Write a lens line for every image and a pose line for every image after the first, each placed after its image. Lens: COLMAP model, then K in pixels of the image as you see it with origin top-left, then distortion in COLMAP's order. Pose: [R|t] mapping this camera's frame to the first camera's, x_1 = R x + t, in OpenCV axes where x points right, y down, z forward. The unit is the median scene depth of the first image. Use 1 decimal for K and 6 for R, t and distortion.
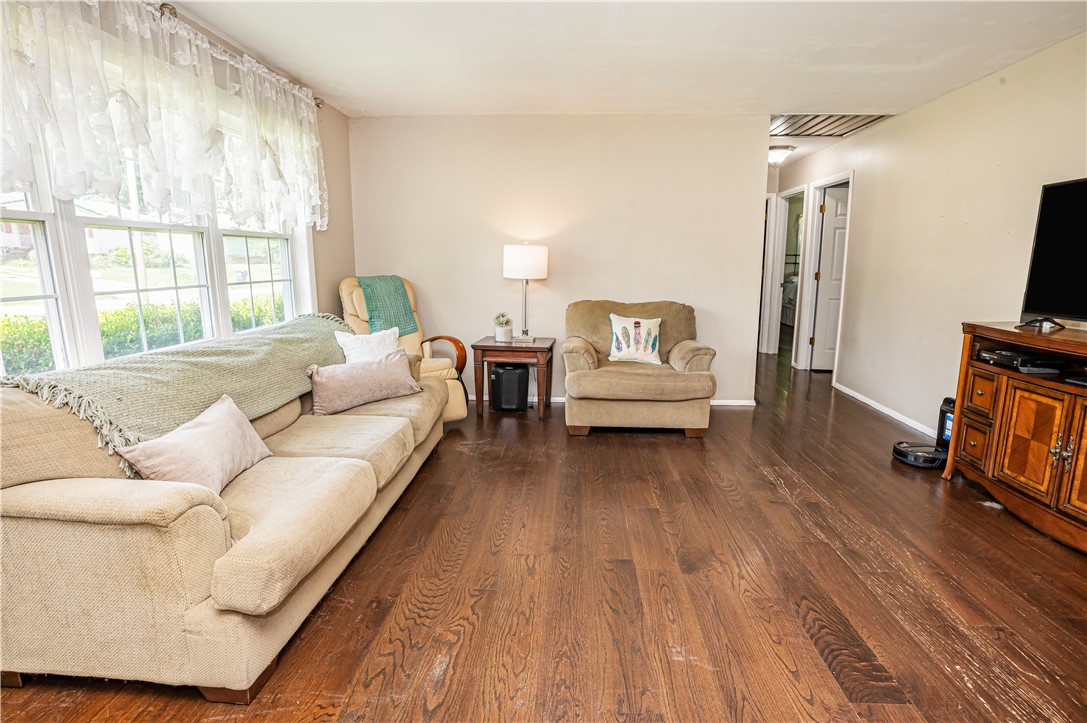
lens RADIAL K [[536.6, 0, 543.5], [0, 536.6, 361.5], [0, 0, 1]] dist [-0.053790, 0.000474]
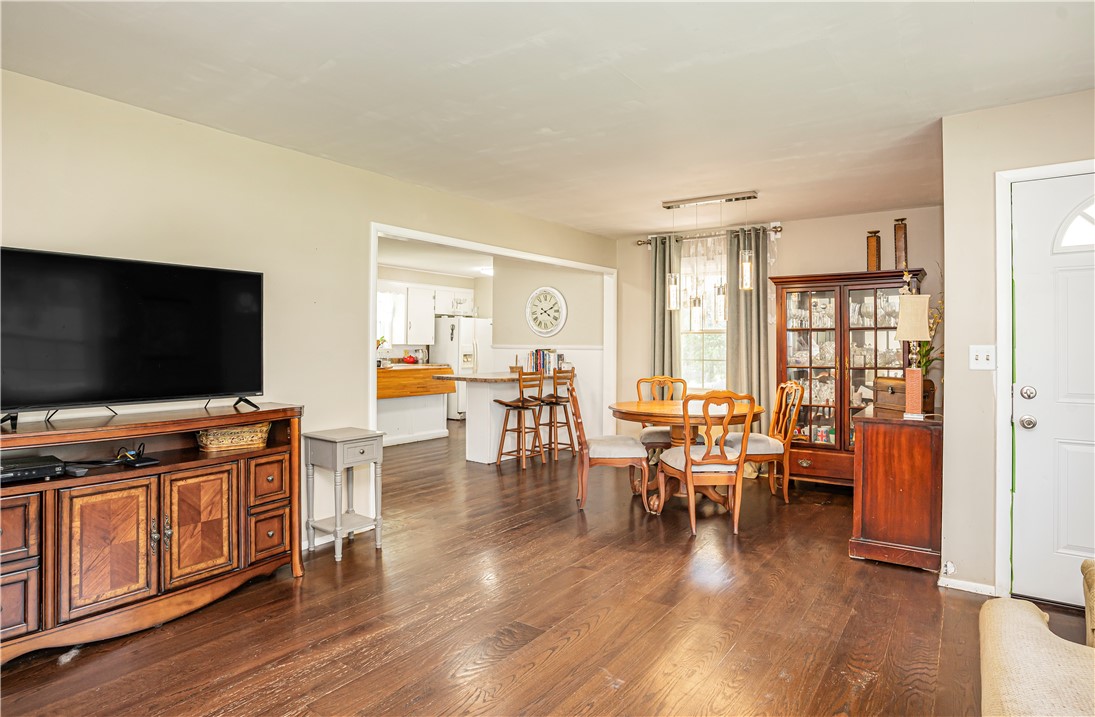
lens RADIAL K [[622.2, 0, 544.5], [0, 622.2, 343.2], [0, 0, 1]] dist [-0.002469, -0.000795]
pose [[-0.838949, -0.000248, 0.544210, -0.255494], [0.095820, 0.984310, 0.148163, -0.287155], [-0.535708, 0.176448, -0.825762, 1.496818]]
